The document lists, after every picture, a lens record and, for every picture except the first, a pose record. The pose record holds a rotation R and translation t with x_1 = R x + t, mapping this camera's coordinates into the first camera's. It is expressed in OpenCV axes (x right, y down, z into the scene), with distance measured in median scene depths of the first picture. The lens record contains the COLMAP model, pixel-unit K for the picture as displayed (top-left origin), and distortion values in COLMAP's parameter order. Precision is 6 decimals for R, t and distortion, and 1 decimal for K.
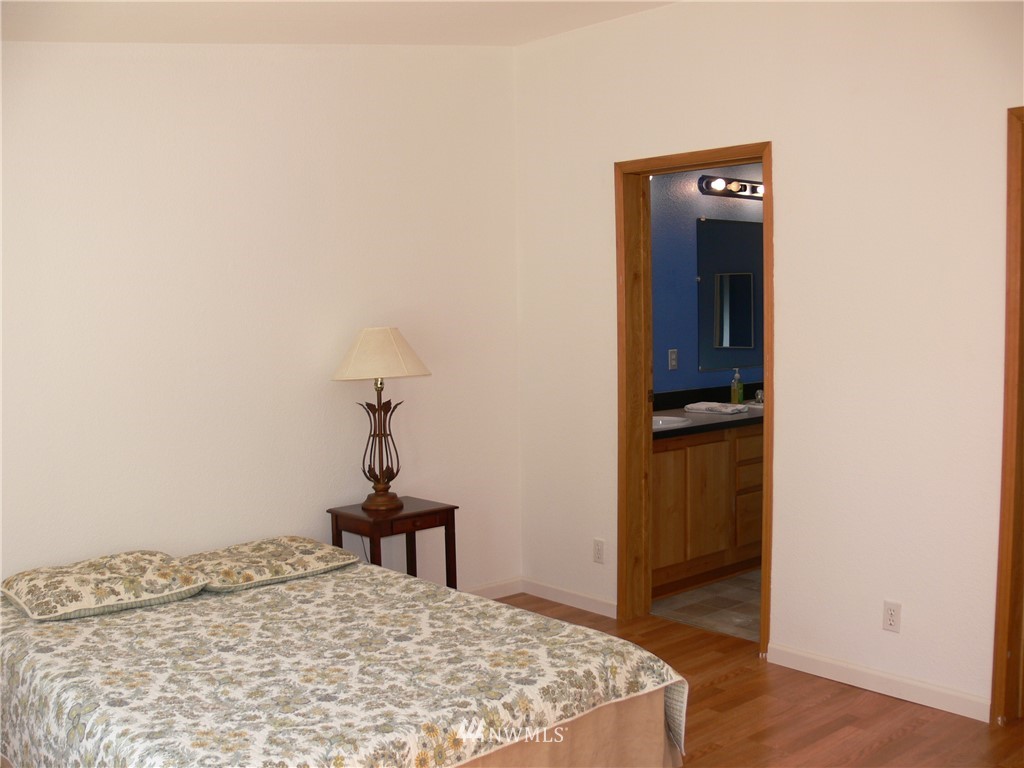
lens RADIAL K [[1055.6, 0, 511.6], [0, 1055.6, 387.9], [0, 0, 1]] dist [-0.116426, 0.000000]
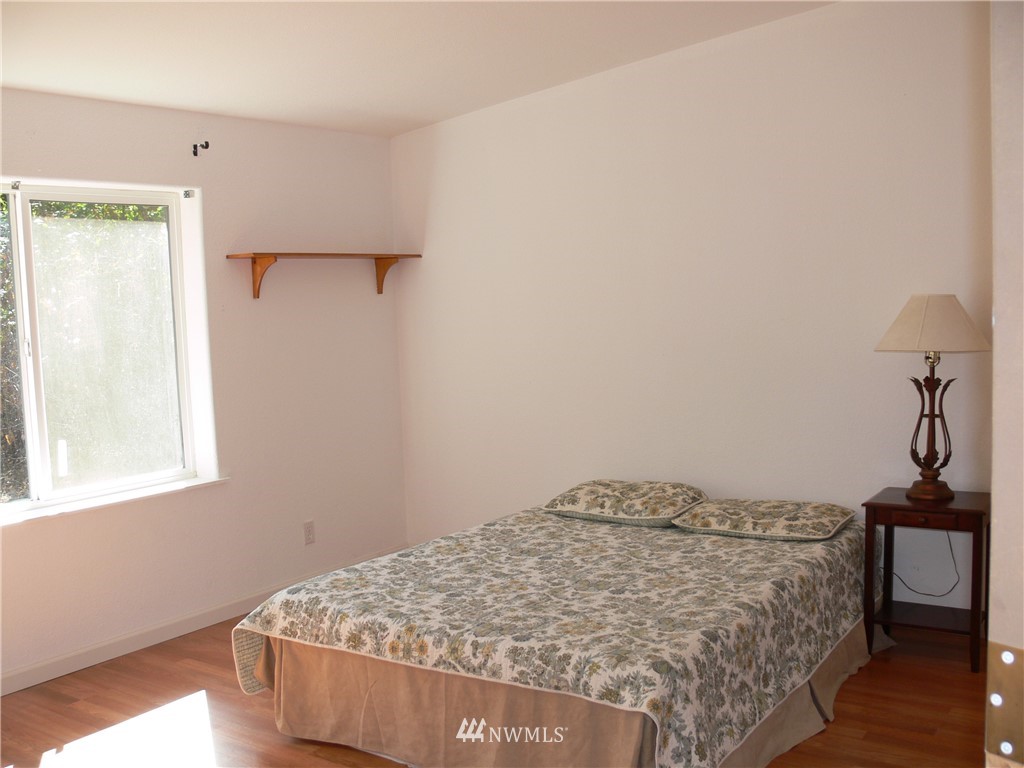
lens RADIAL K [[1055.6, 0, 512.2], [0, 1055.6, 381.8], [0, 0, 1]] dist [-0.116426, 0.000000]
pose [[0.238147, 0.086375, -0.967381, 0.911261], [-0.036716, 0.996126, 0.079903, -0.056466], [0.970535, 0.016489, 0.240396, 0.653406]]
